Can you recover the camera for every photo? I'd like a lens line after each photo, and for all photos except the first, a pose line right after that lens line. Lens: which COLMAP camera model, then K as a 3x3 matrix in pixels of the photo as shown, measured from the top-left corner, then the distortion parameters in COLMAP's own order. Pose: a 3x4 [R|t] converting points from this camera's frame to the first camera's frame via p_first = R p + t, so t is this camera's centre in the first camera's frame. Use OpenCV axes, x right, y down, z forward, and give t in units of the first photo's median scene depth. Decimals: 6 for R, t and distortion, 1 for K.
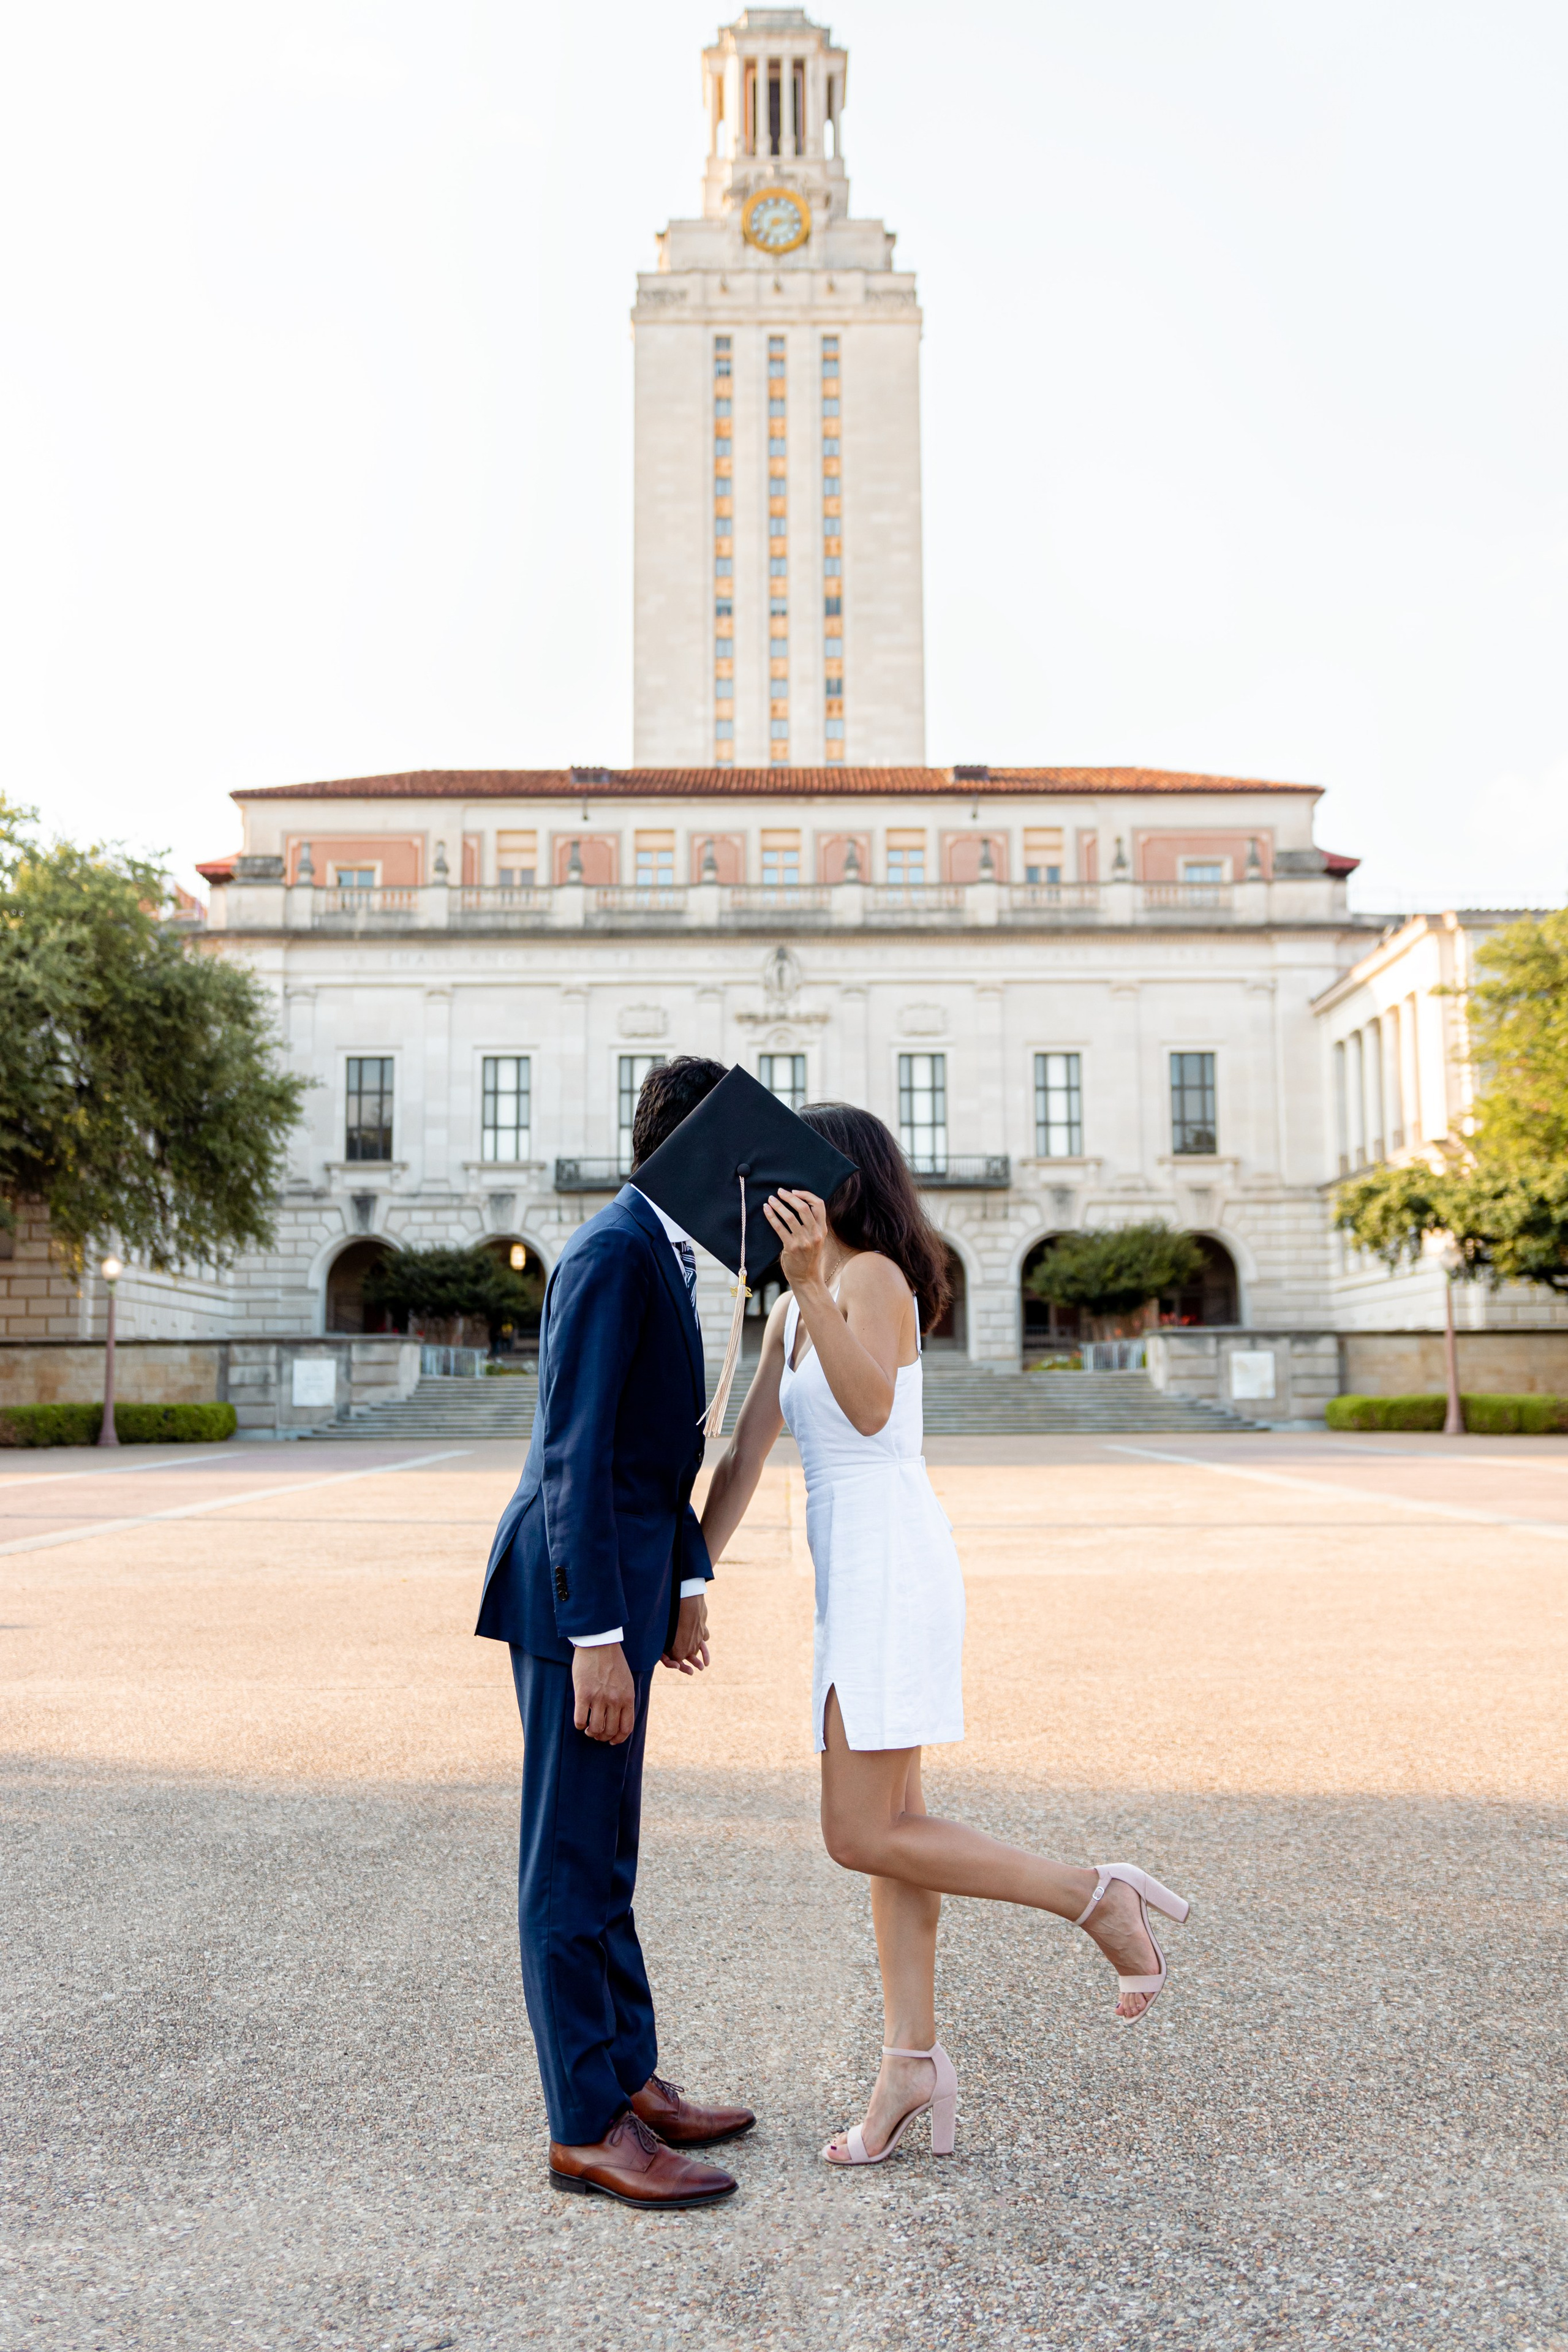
lens RADIAL K [[2098.9, 0, 809.4], [0, 2098.9, 1173.9], [0, 0, 1]] dist [-0.005170, -0.005415]
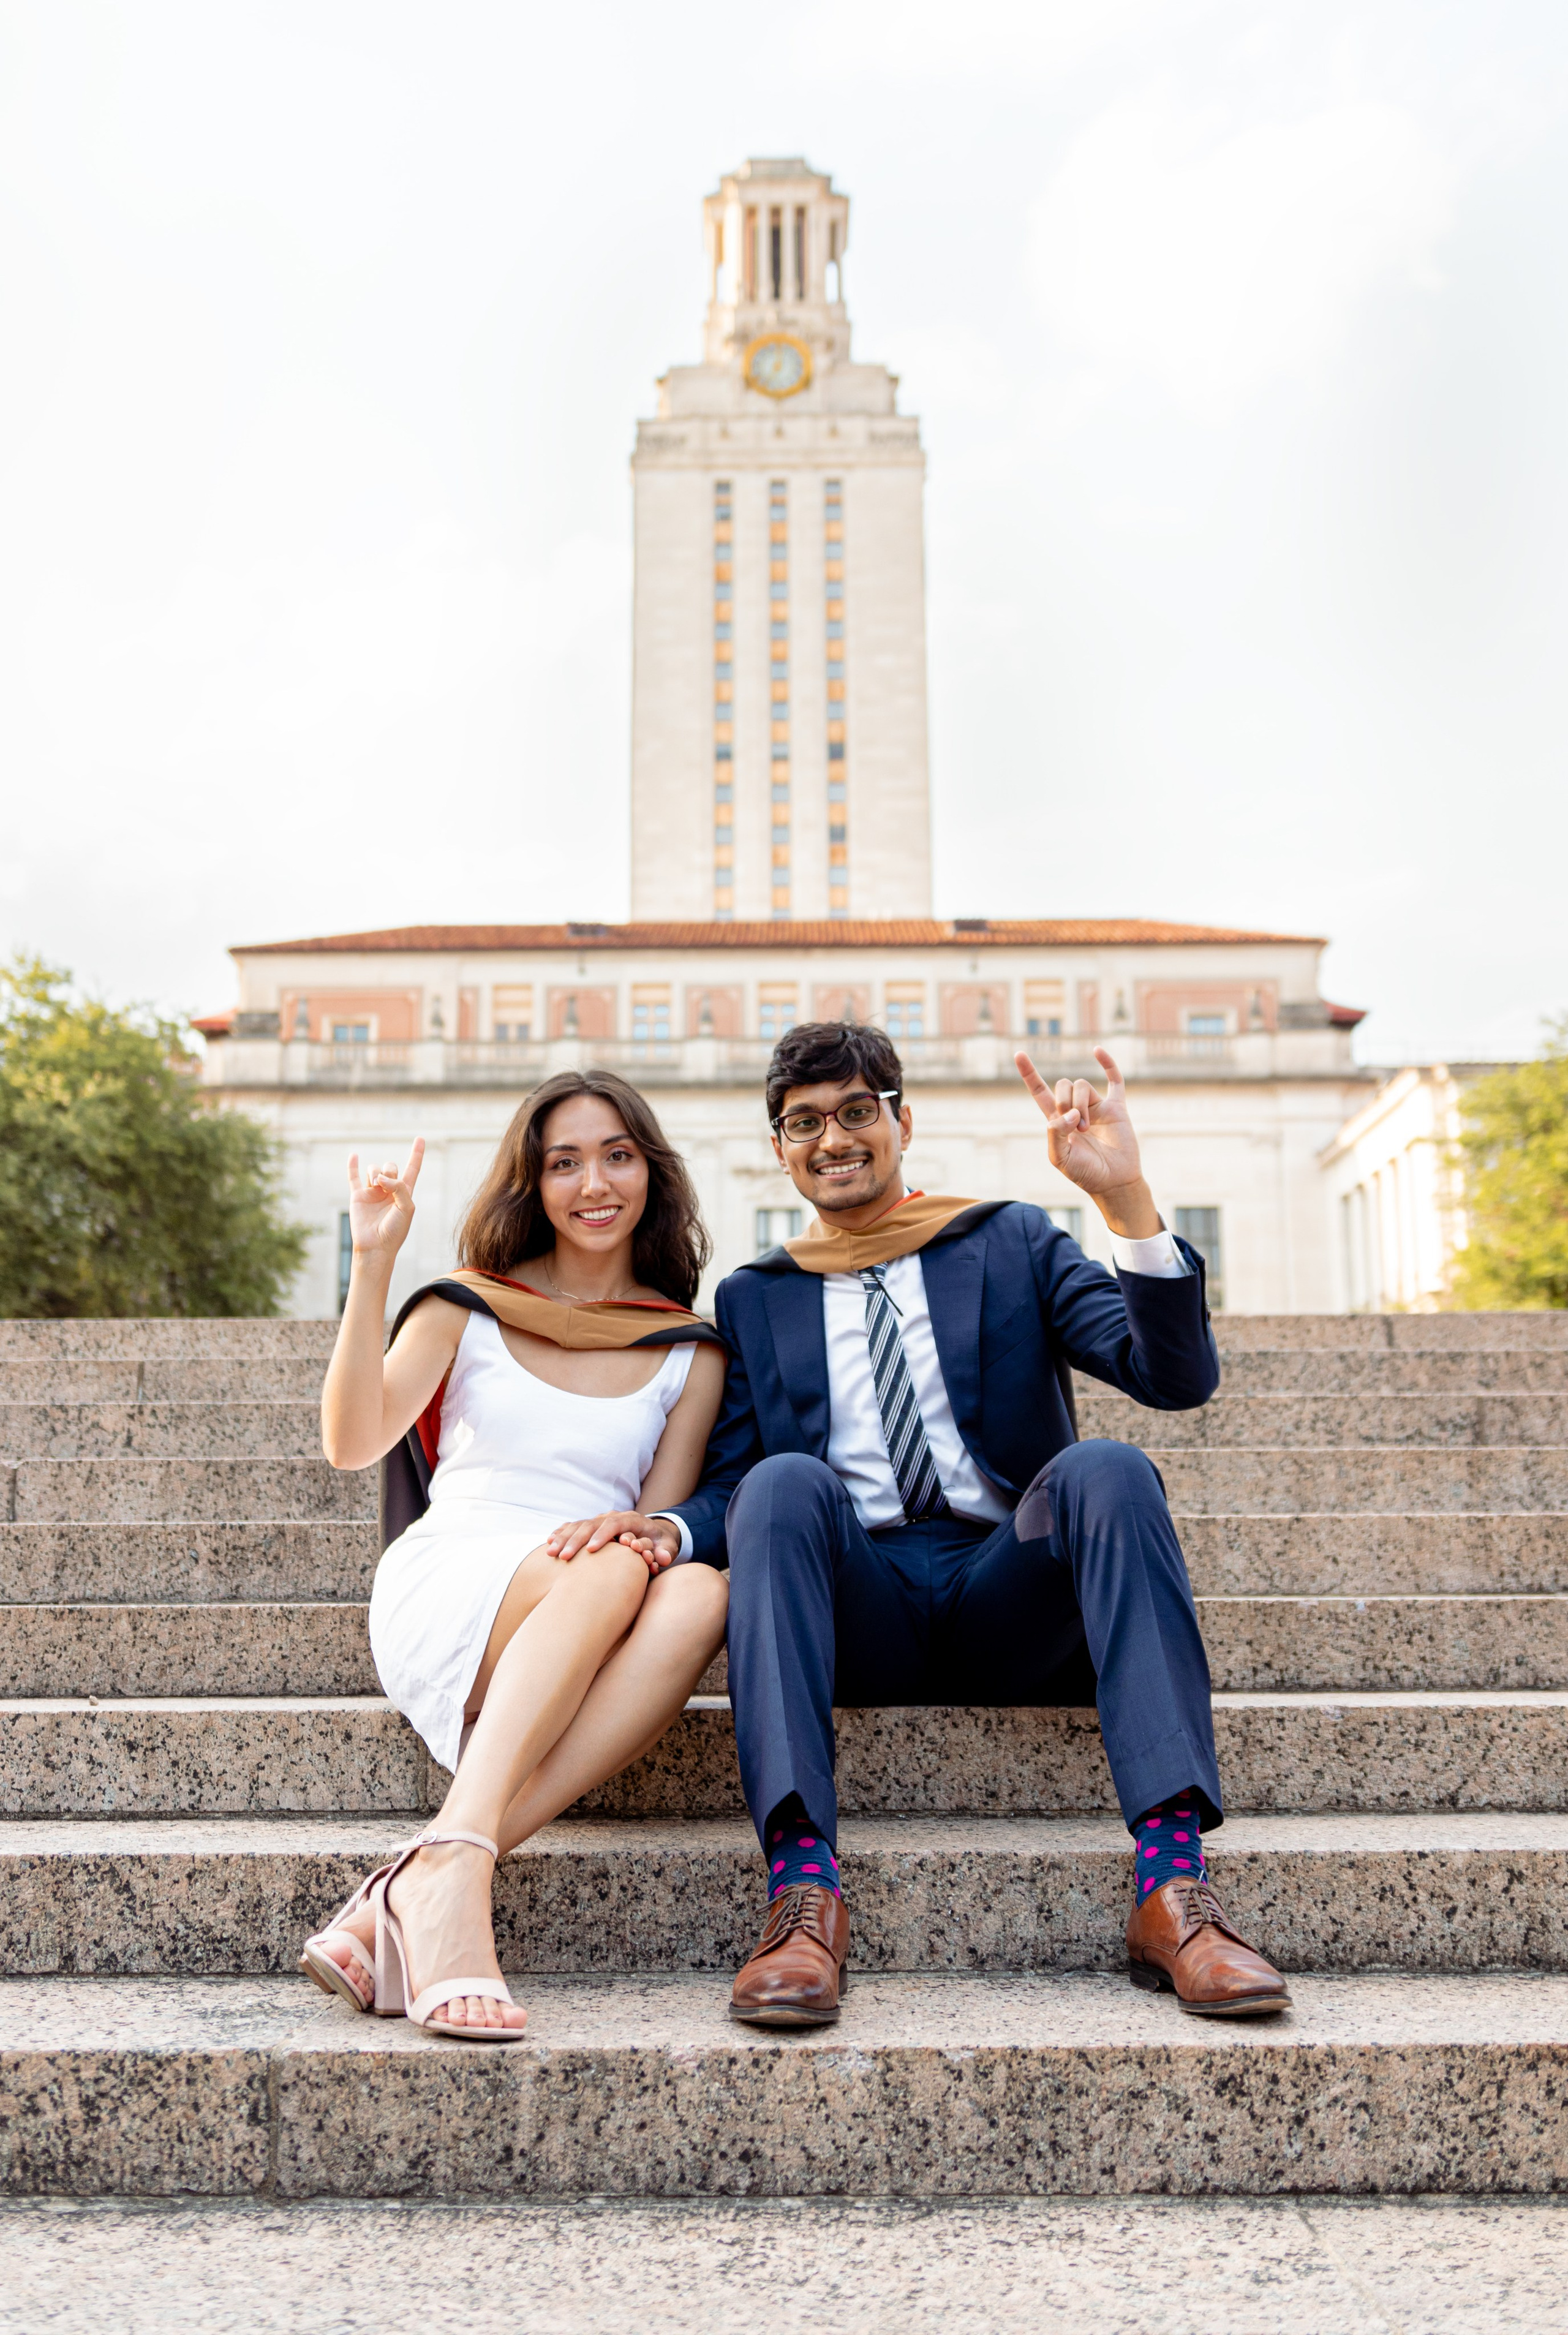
lens RADIAL K [[2417.3, 0, 759.3], [0, 2417.3, 1113.0], [0, 0, 1]] dist [-0.009994, 0.019843]
pose [[0.999604, -0.002511, -0.028011, 0.009559], [-0.000417, 0.994575, -0.104021, 0.016414], [0.028120, 0.103991, 0.994181, -0.133251]]
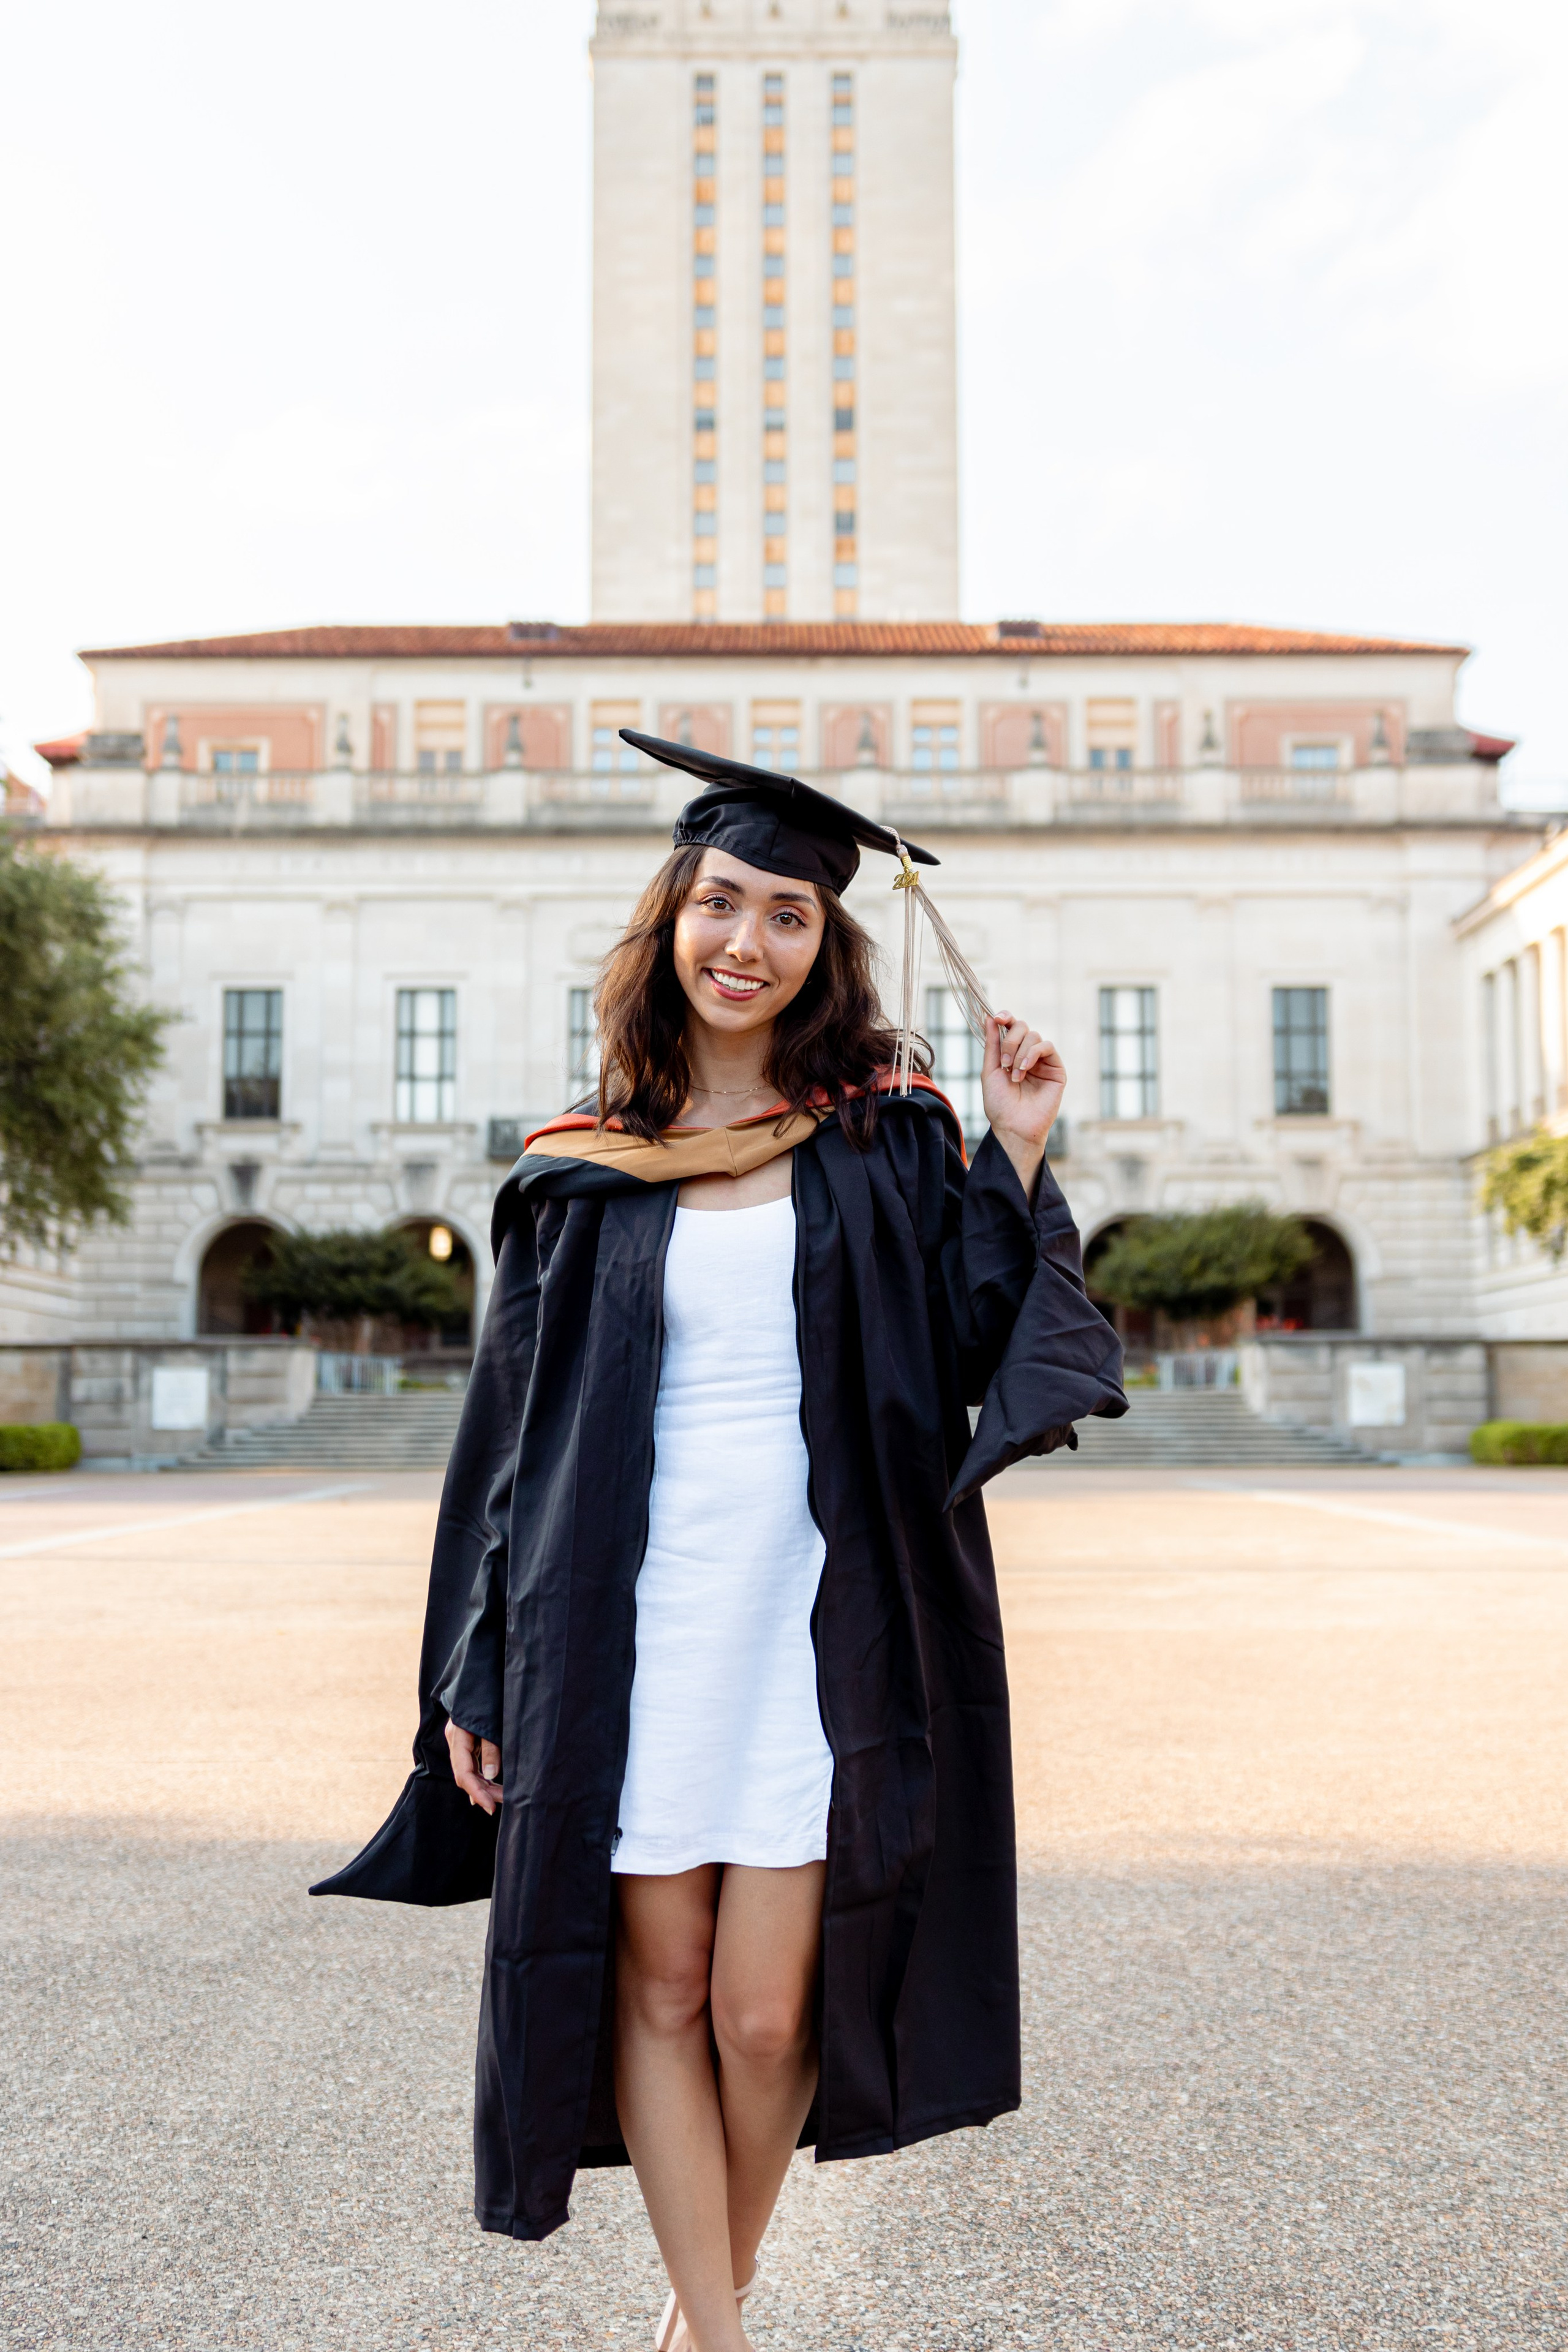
lens RADIAL K [[2650.5, 0, 784.0], [0, 2650.5, 1176.0], [0, 0, 1]] dist [-0.001166, 0.000487]
pose [[0.999941, 0.003997, -0.010132, 0.000024], [-0.003888, 0.999935, 0.010718, 0.003272], [0.010175, -0.010678, 0.999891, 0.007172]]
